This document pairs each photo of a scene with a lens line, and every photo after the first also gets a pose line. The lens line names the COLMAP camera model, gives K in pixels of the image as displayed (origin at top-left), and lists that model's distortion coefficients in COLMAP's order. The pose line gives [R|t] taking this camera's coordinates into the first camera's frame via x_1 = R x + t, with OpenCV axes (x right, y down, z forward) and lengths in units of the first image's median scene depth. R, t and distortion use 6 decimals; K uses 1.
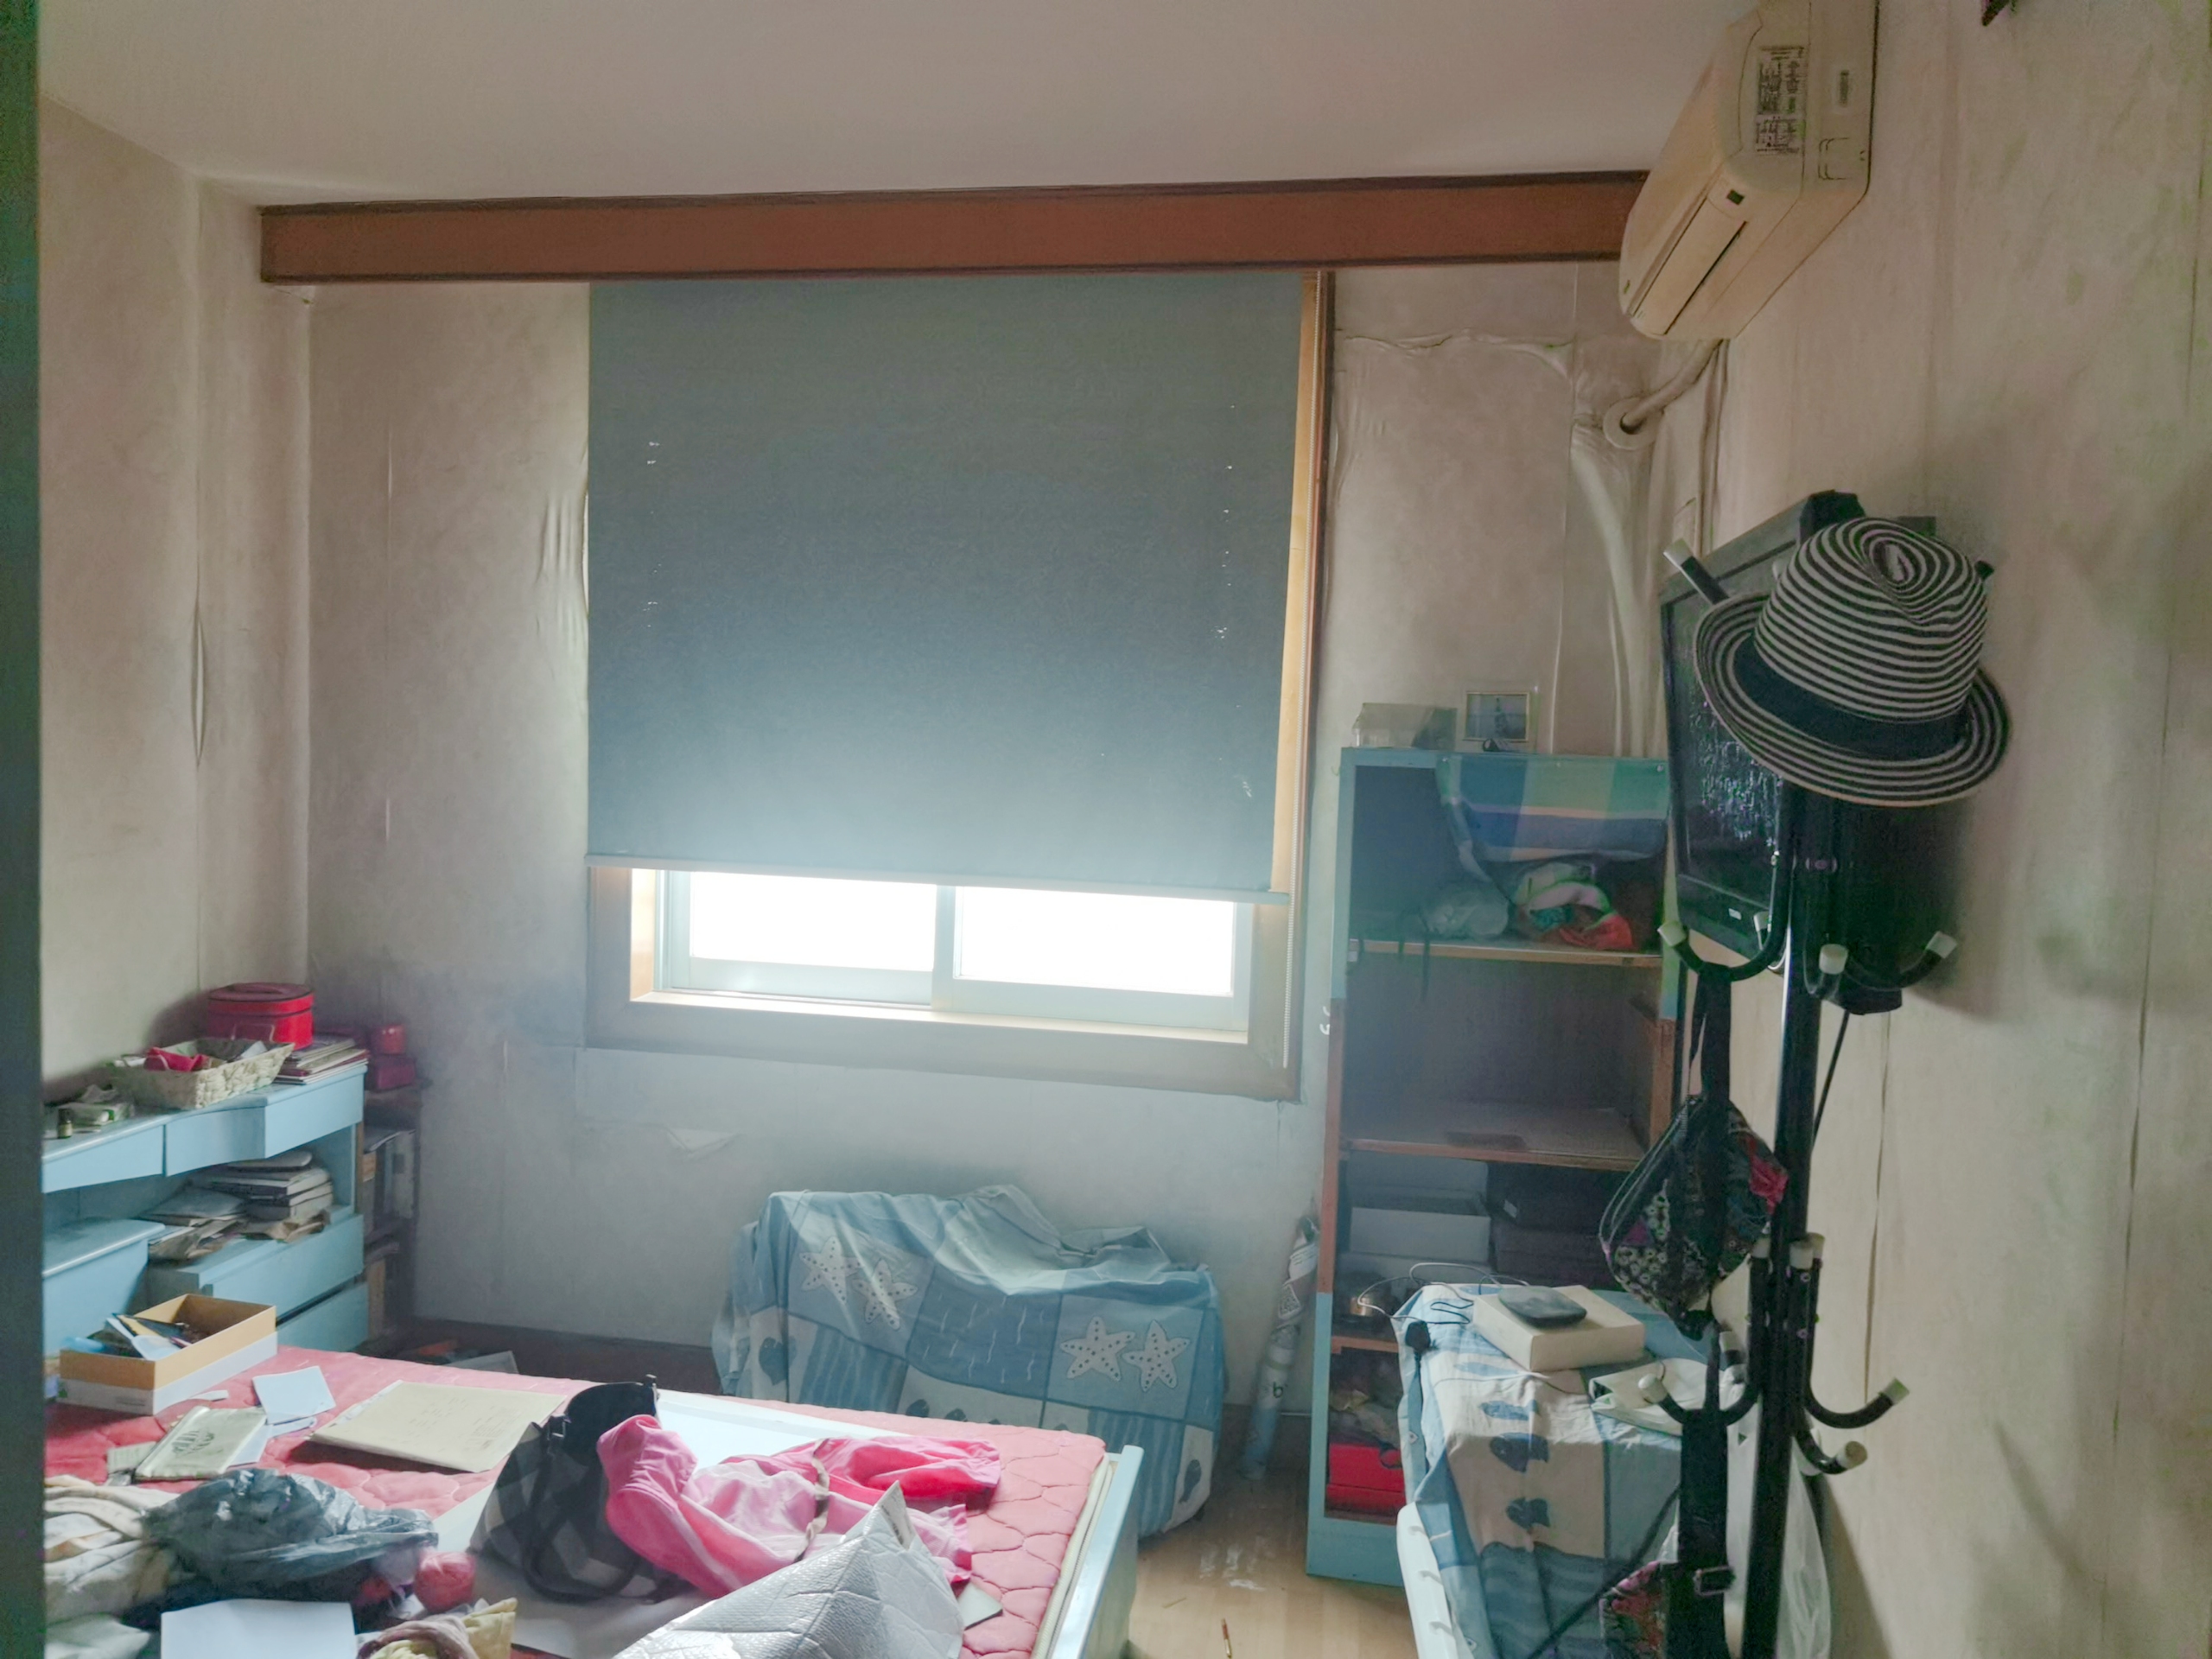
lens RADIAL K [[1511.6, 0, 1117.8], [0, 1511.6, 829.9], [0, 0, 1]] dist [0.000230, 0.001061]
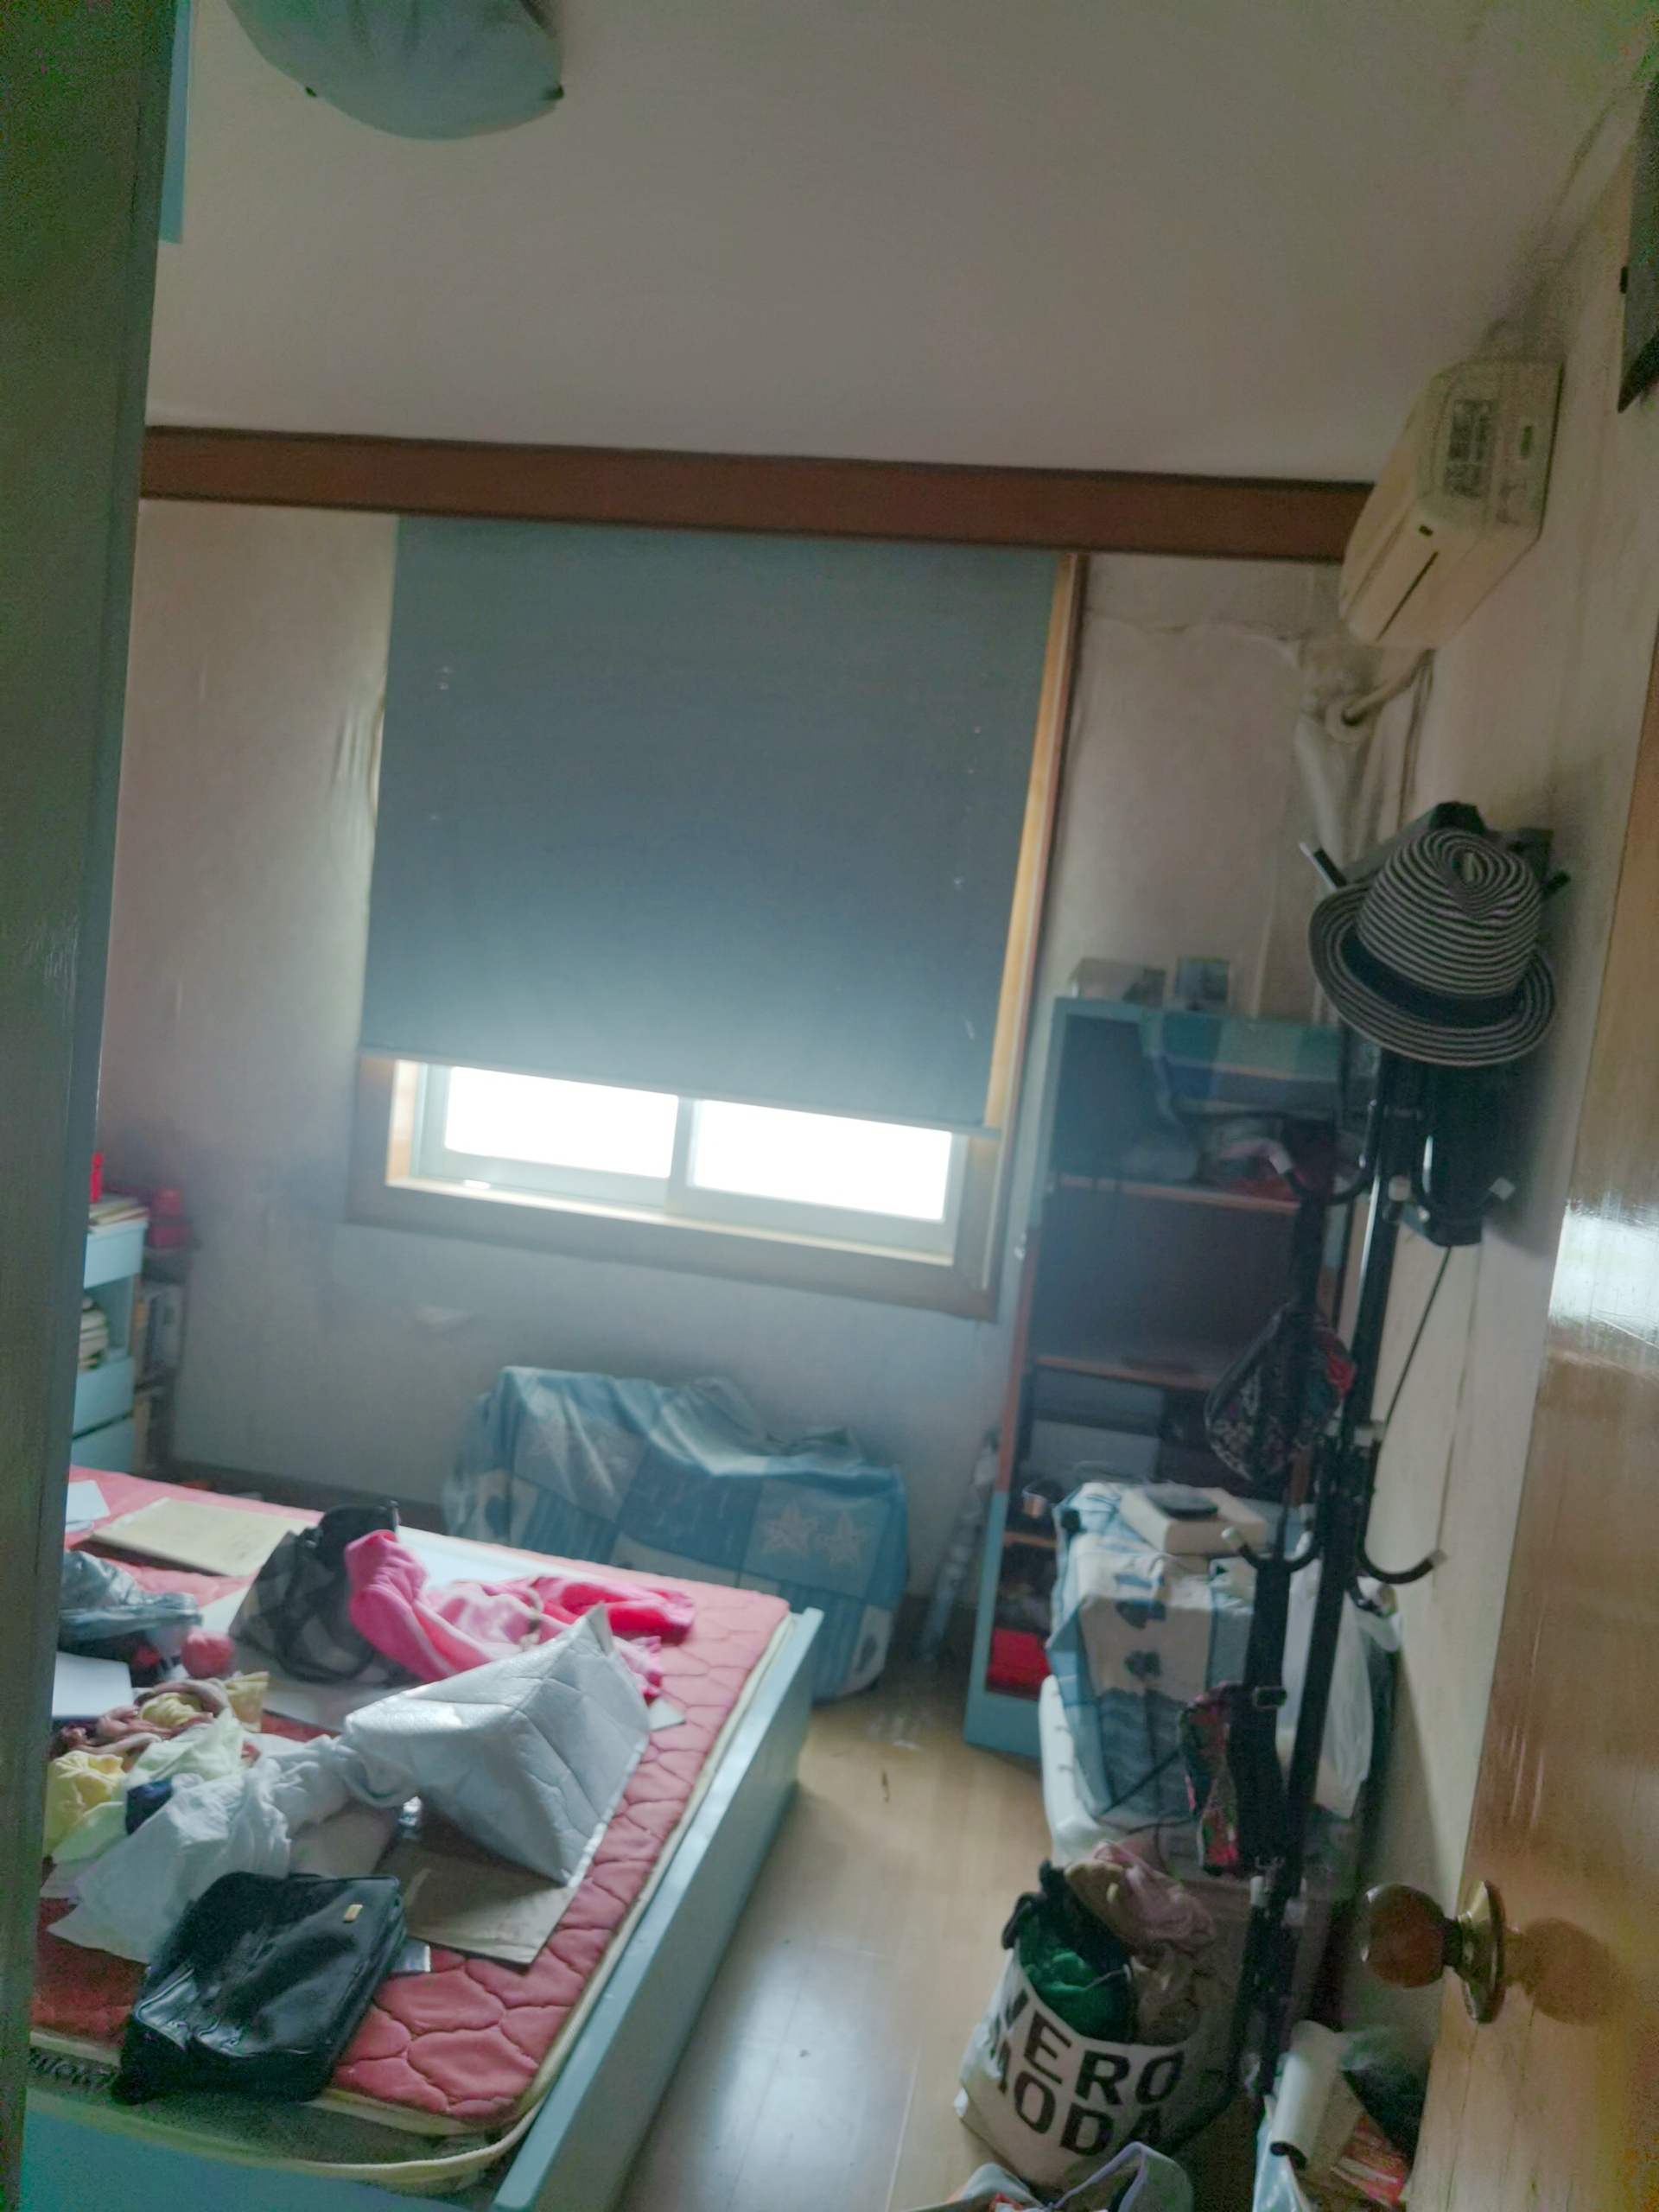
lens RADIAL K [[1511.6, 0, 824.2], [0, 1511.6, 1103.5], [0, 0, 1]] dist [0.000230, 0.001061]
pose [[0.996691, 0.077395, -0.024821, 0.015844], [-0.076844, 0.996790, 0.022463, 0.011257], [0.026480, -0.020482, 0.999439, -0.102019]]
